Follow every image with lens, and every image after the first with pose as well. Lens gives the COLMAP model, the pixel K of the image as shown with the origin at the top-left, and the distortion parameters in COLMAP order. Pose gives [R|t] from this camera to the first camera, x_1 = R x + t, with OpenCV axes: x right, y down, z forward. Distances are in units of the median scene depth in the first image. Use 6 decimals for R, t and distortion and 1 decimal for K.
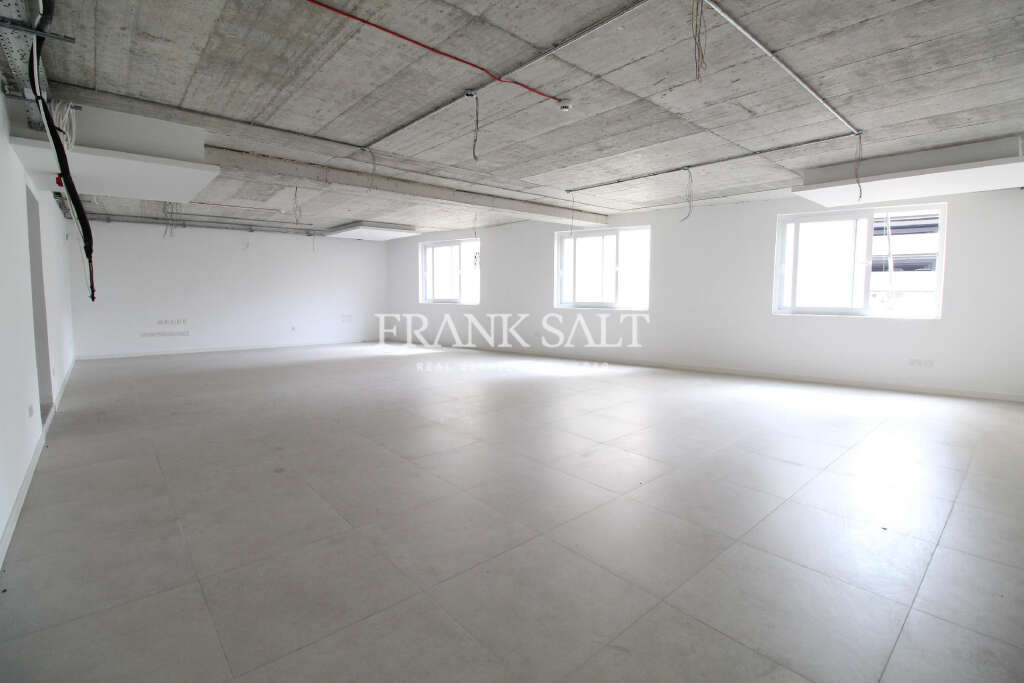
lens RADIAL K [[479.0, 0, 517.2], [0, 479.0, 326.1], [0, 0, 1]] dist [-0.031144, 0.000006]
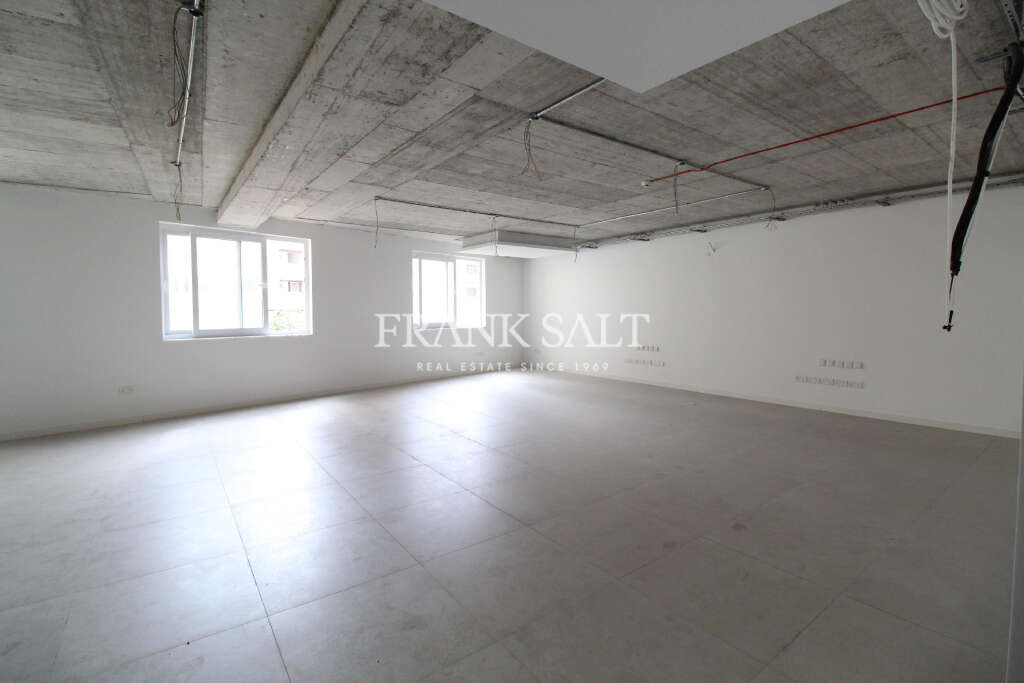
lens RADIAL K [[479.0, 0, 517.2], [0, 479.0, 326.1], [0, 0, 1]] dist [-0.031144, 0.000006]
pose [[0.078221, -0.035971, 0.996287, -0.959577], [0.076047, 0.996652, 0.030014, -0.078024], [-0.994031, 0.073417, 0.080695, 0.912565]]
